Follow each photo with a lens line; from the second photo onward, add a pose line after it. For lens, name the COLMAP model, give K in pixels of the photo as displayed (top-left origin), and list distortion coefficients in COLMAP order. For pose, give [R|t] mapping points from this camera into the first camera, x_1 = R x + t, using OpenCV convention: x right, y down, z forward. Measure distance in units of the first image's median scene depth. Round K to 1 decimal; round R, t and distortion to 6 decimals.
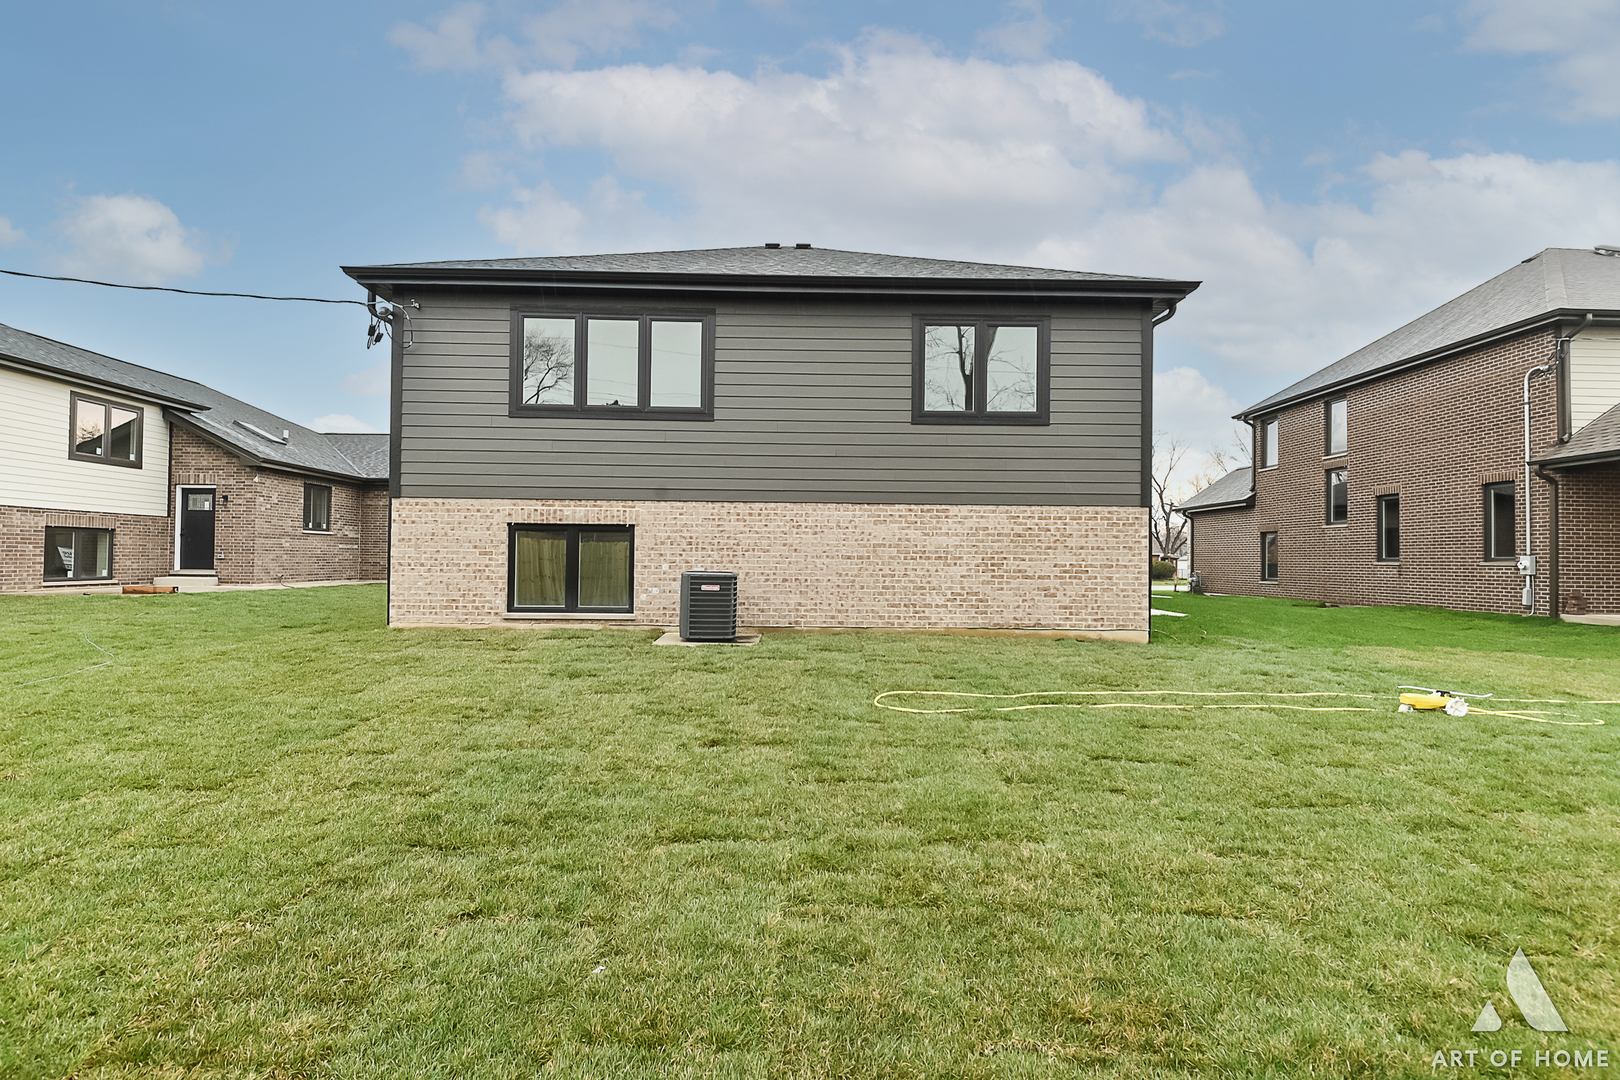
lens RADIAL K [[741.9, 0, 810.2], [0, 741.9, 550.7], [0, 0, 1]] dist [0.001797, 0.000166]
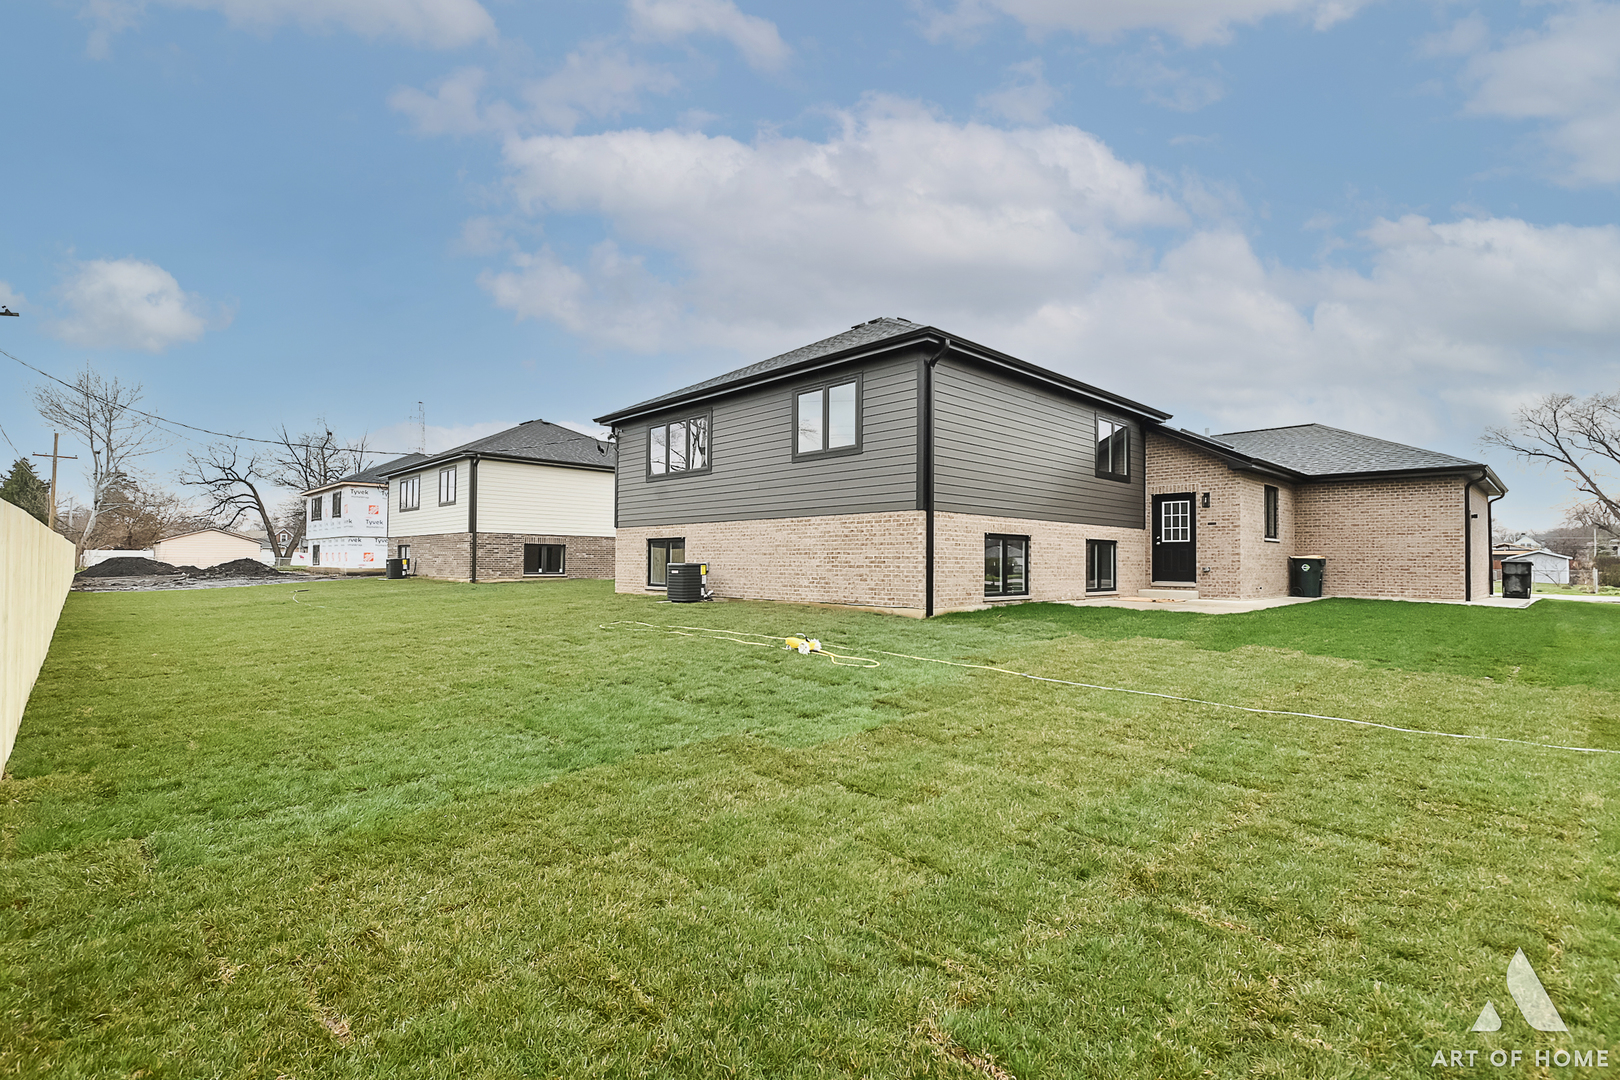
lens RADIAL K [[741.9, 0, 803.4], [0, 741.9, 542.1], [0, 0, 1]] dist [0.001797, 0.000166]
pose [[0.681605, -0.027757, -0.731194, 1.229582], [0.018335, 0.999614, -0.020854, 0.017703], [0.731491, 0.000807, 0.681851, 0.006962]]
